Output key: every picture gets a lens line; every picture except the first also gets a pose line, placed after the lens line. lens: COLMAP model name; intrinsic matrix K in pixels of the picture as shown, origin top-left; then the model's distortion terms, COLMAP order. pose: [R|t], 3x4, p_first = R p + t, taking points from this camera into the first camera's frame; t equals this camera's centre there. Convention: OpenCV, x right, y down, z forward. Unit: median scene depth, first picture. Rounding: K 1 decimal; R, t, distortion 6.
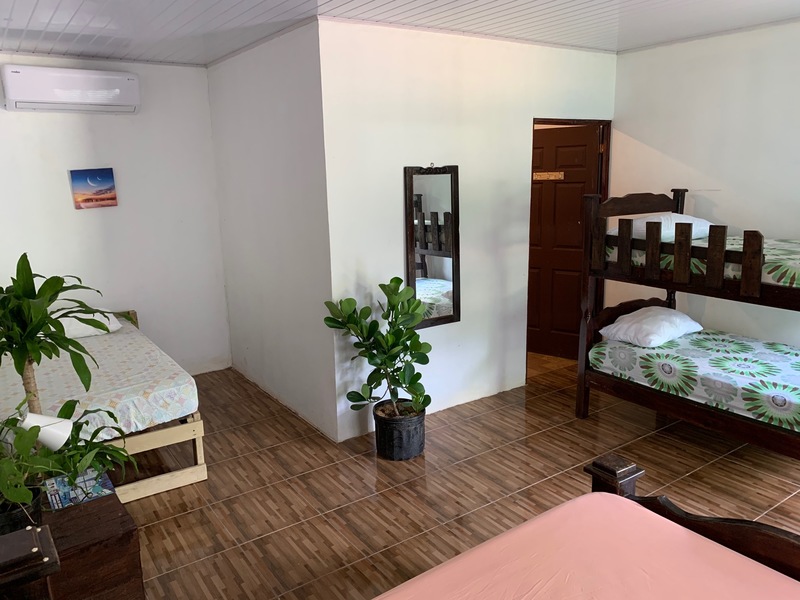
lens RADIAL K [[616.5, 0, 401.0], [0, 616.5, 302.0], [0, 0, 1]] dist [0.013847, -0.004205]
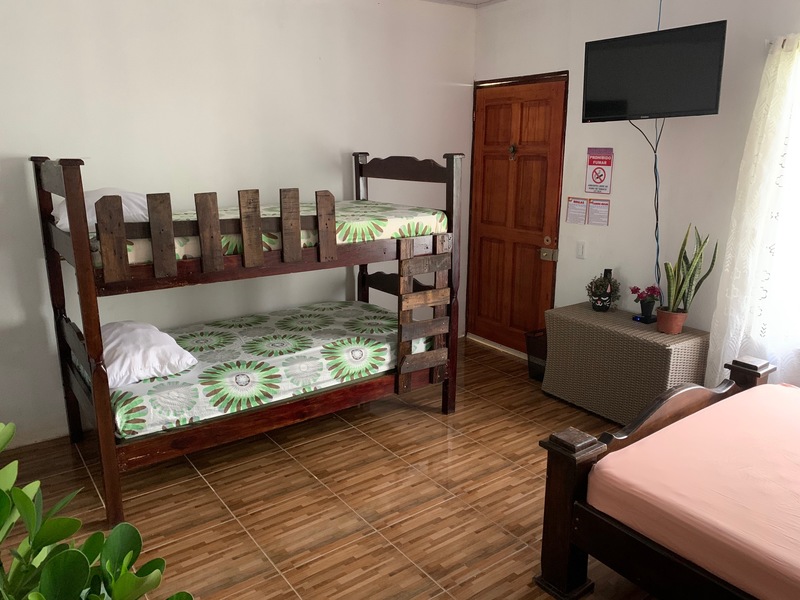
lens RADIAL K [[616.5, 0, 401.7], [0, 616.5, 297.4], [0, 0, 1]] dist [0.013847, -0.004205]
pose [[-0.054956, -0.230573, 0.971502, -0.302062], [0.198910, 0.950942, 0.236946, -0.131316], [-0.978476, 0.206263, -0.006397, 0.766782]]
